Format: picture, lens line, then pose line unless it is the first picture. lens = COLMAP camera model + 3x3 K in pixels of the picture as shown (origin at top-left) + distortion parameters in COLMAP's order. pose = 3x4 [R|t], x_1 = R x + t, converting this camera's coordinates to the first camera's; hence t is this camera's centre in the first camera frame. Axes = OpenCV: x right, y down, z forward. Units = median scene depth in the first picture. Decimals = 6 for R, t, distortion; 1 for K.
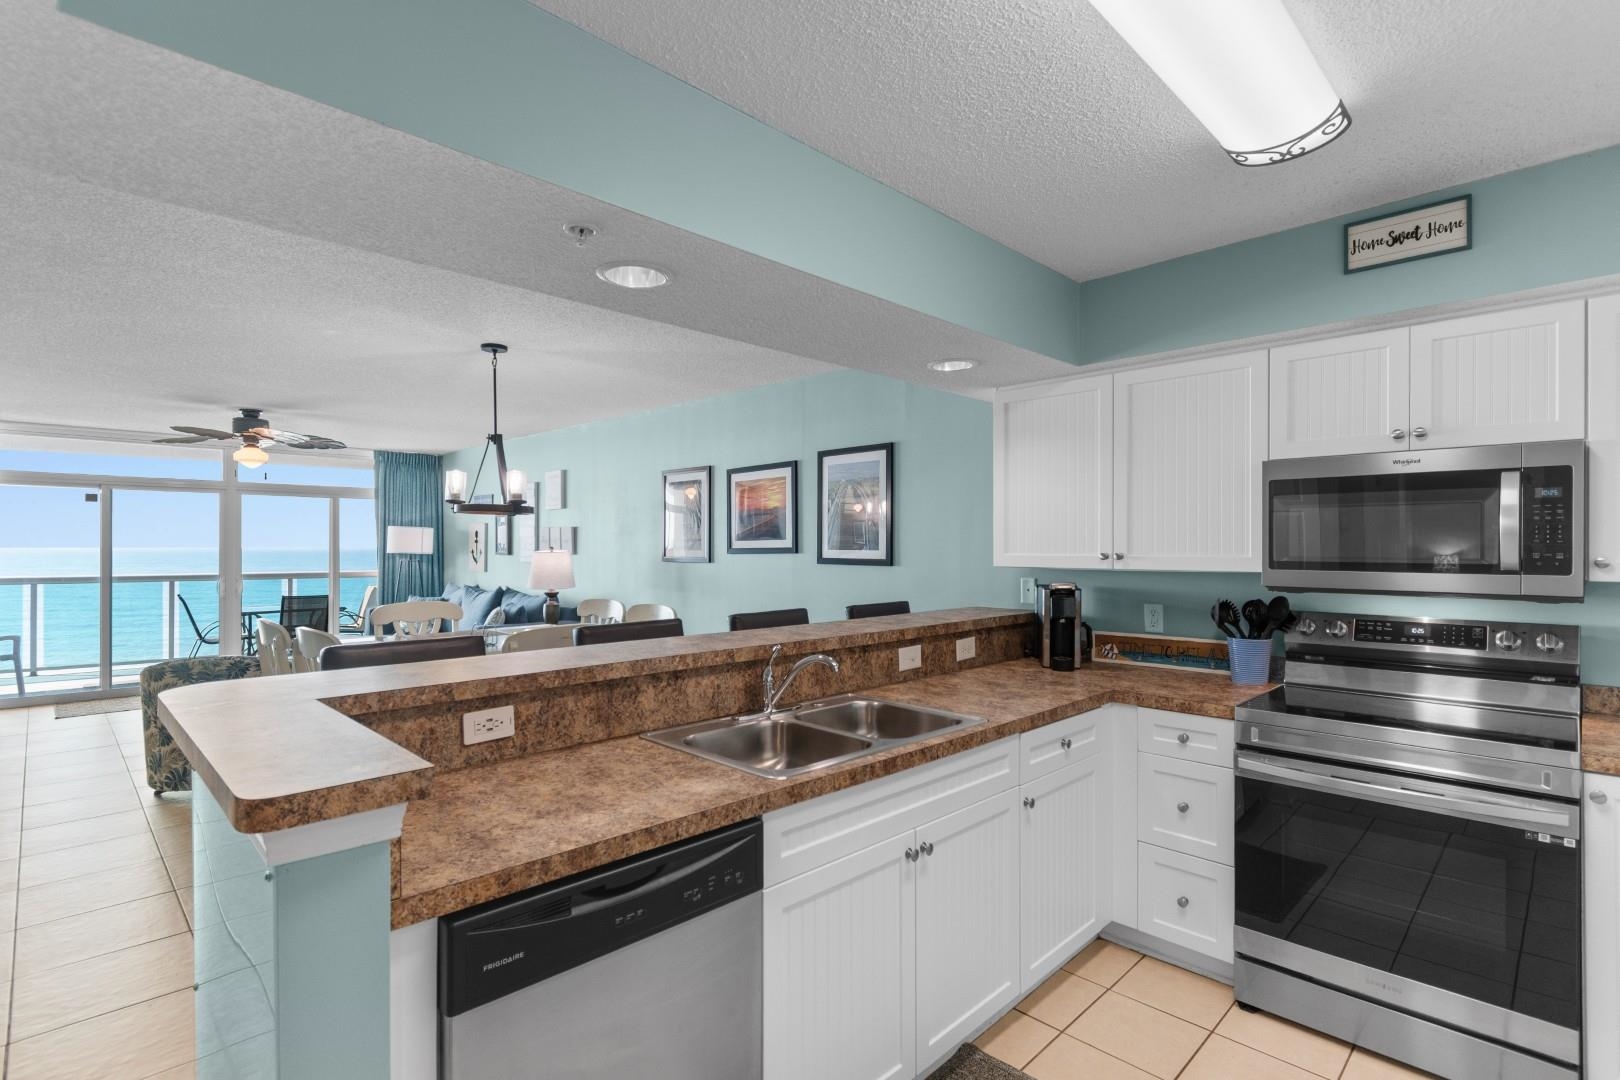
lens RADIAL K [[778.9, 0, 812.9], [0, 778.9, 548.1], [0, 0, 1]] dist [-0.000345, -0.000415]
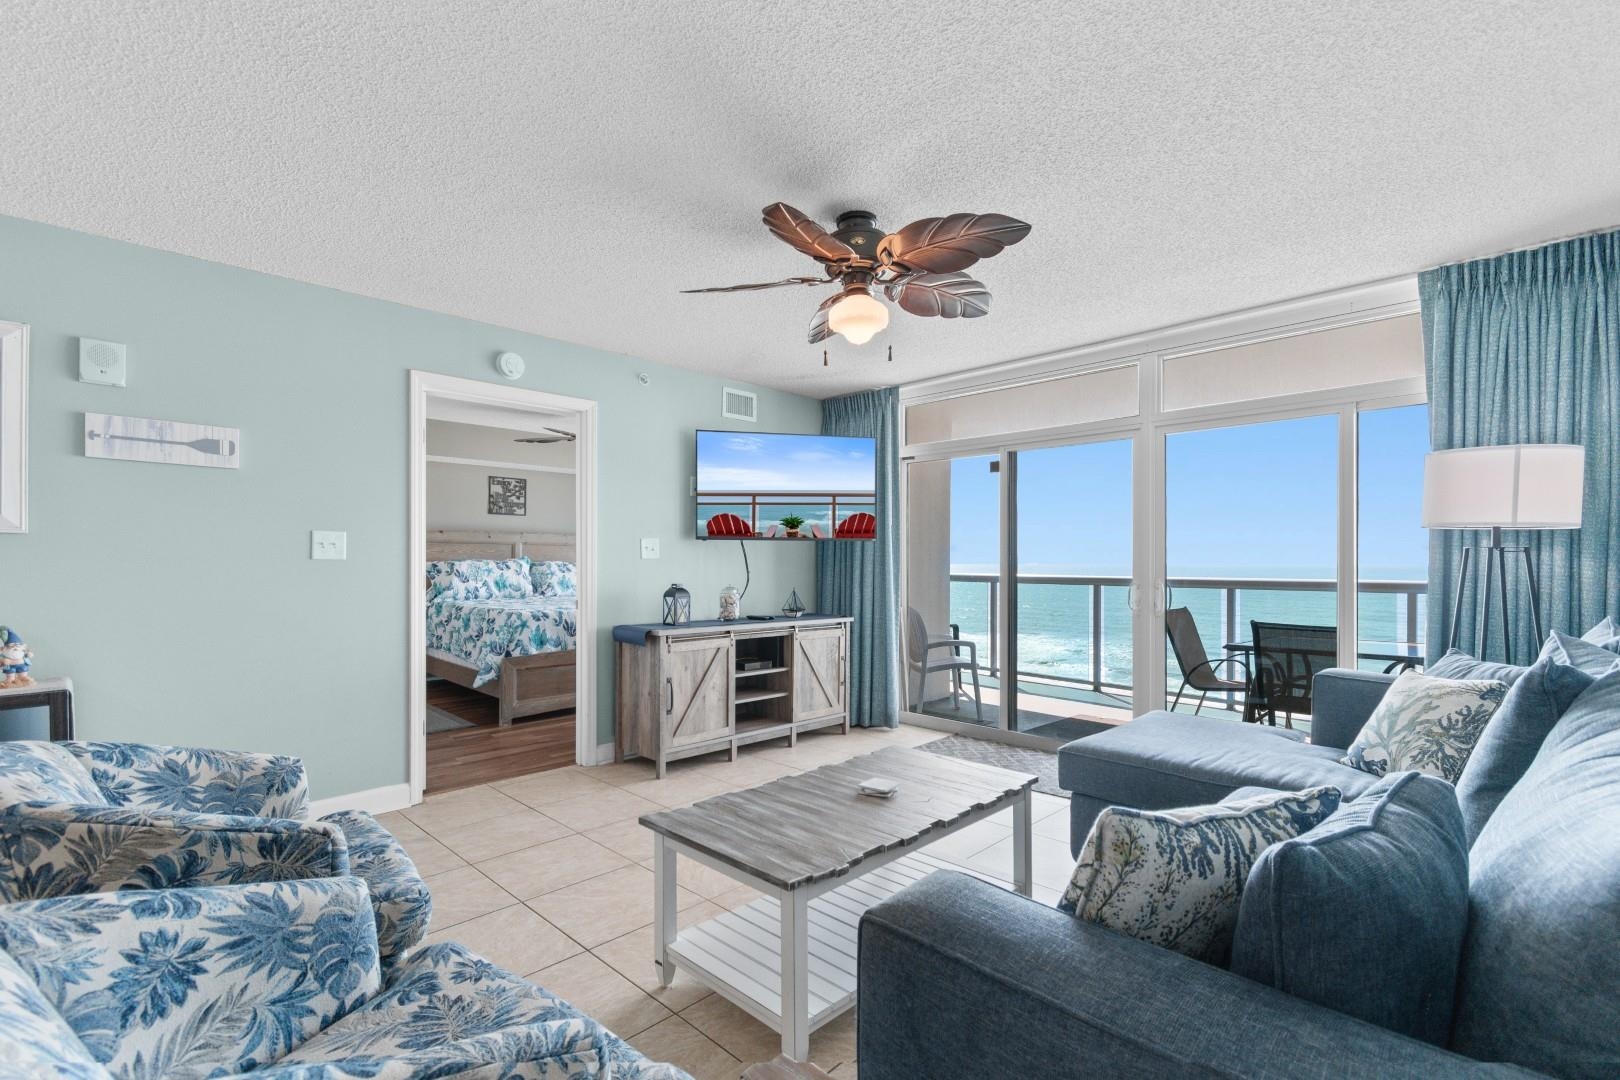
lens RADIAL K [[728.0, 0, 815.0], [0, 728.0, 560.0], [0, 0, 1]] dist [-0.000571, -0.000462]
pose [[0.024964, -0.006608, -0.999667, -0.280787], [-0.004031, 0.999969, -0.006711, 0.035288], [0.999680, 0.004197, 0.024936, 0.962213]]
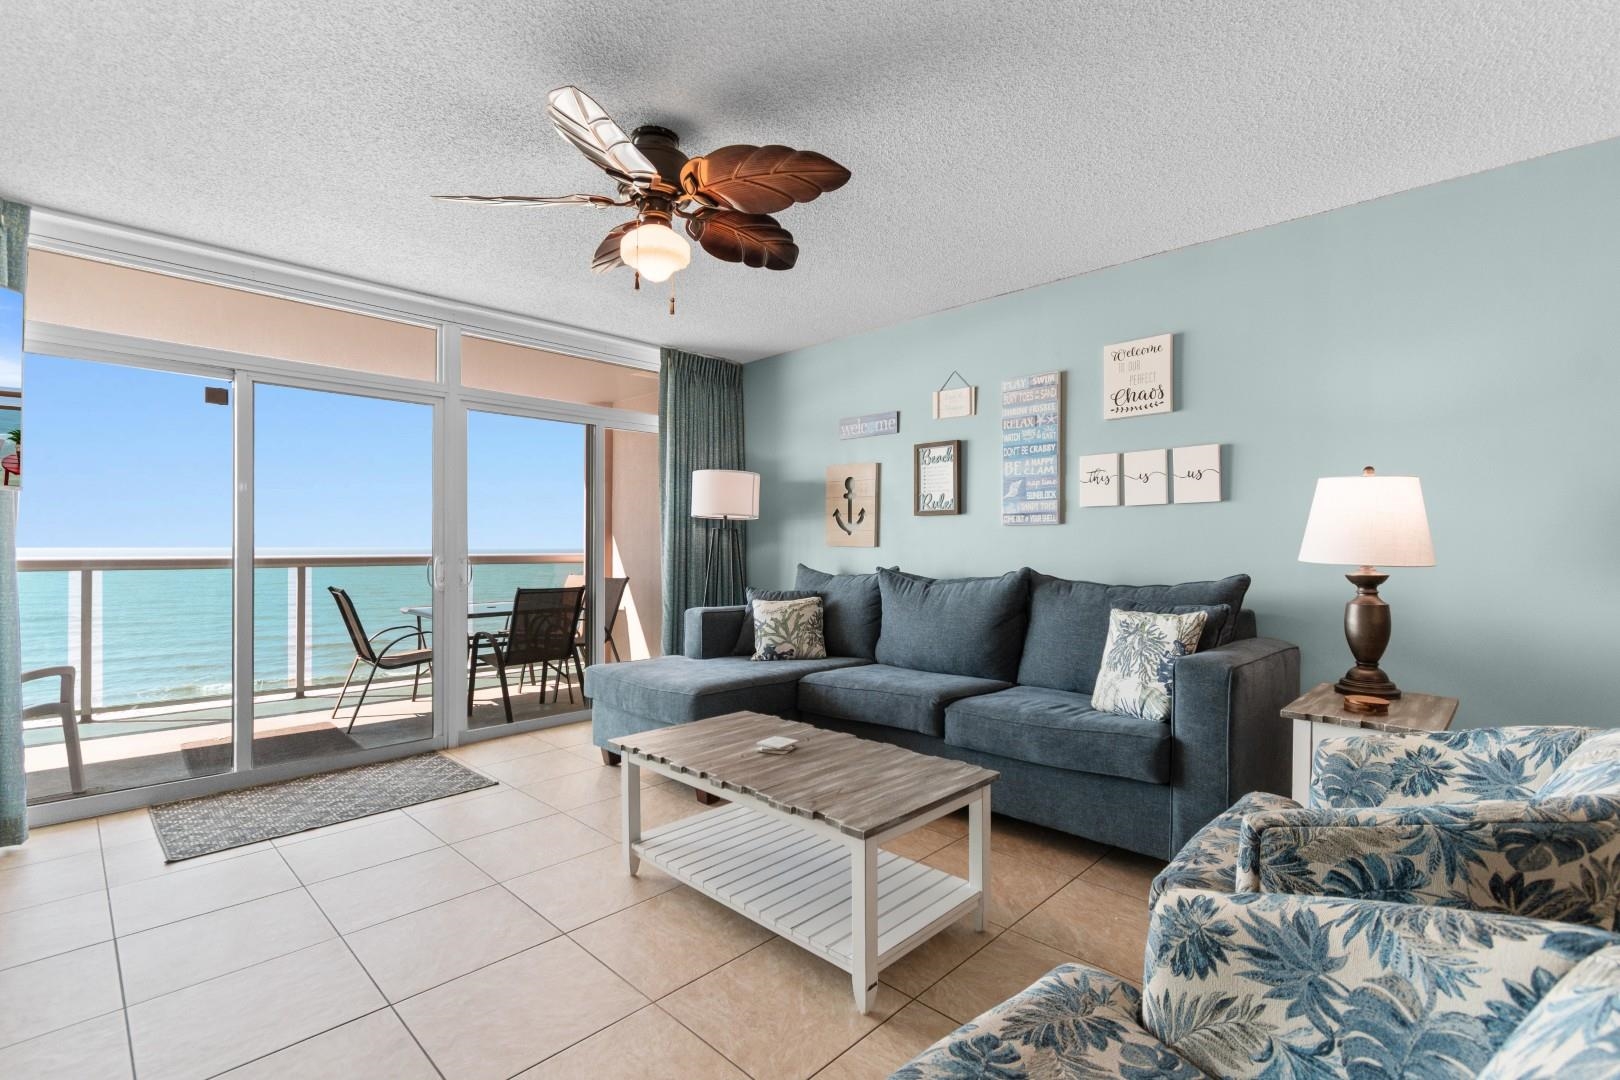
lens RADIAL K [[724.6, 0, 812.0], [0, 724.6, 547.2], [0, 0, 1]] dist [0.001036, -0.000273]
pose [[0.999749, -0.003610, 0.022103, -0.647692], [0.003609, 0.999993, 0.000067, 0.042884], [-0.022103, 0.000013, 0.999756, 0.610911]]
